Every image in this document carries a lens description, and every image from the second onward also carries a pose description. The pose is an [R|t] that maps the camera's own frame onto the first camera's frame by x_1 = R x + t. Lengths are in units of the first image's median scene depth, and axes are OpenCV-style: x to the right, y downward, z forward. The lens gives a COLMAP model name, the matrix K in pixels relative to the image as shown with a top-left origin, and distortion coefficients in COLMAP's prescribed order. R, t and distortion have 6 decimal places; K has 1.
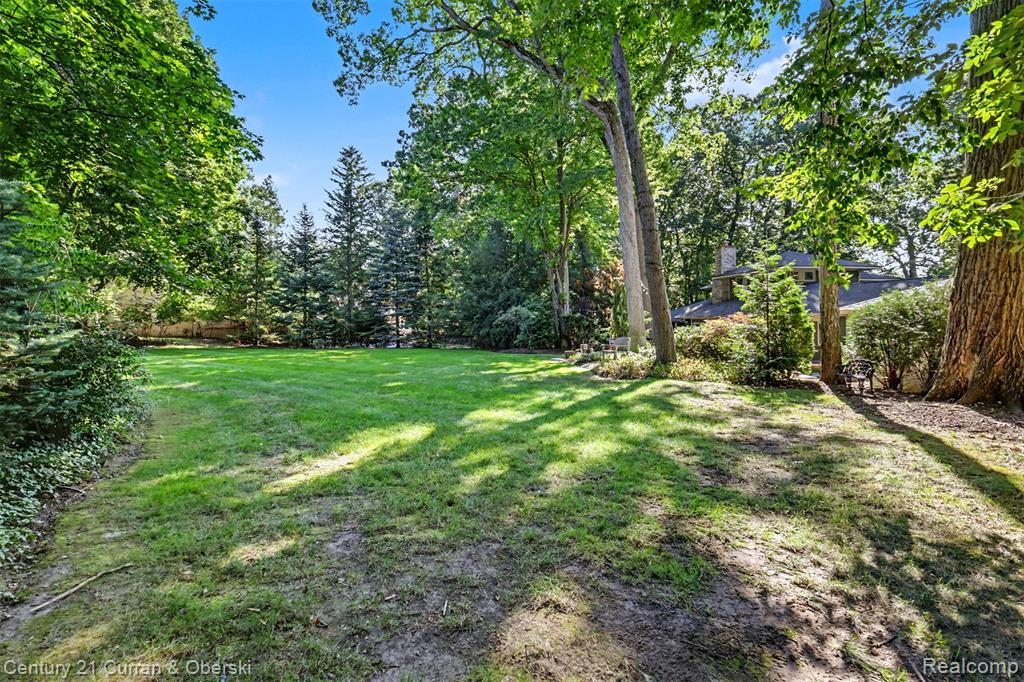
lens RADIAL K [[446.7, 0, 512.0], [0, 446.7, 341.0], [0, 0, 1]] dist [0.013404, 0.000061]
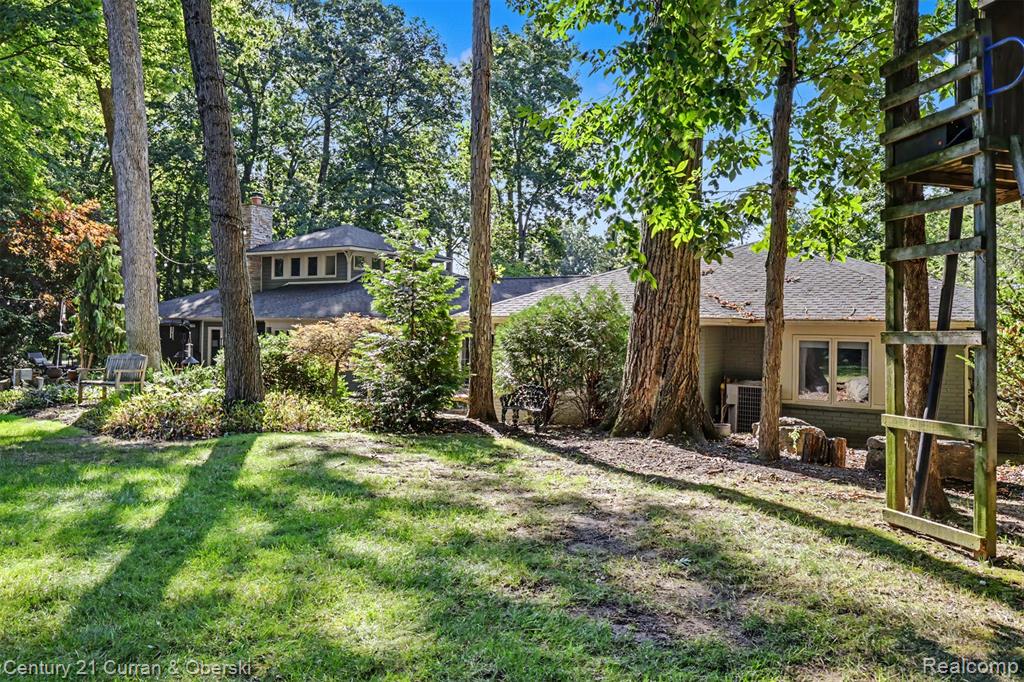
lens RADIAL K [[747.2, 0, 512.0], [0, 747.2, 341.0], [0, 0, 1]] dist [0.000773, -0.000217]
pose [[0.694901, 0.007633, 0.719065, -0.144005], [0.007094, 0.999822, -0.017469, -0.012792], [-0.719071, 0.017240, 0.694723, 0.238496]]
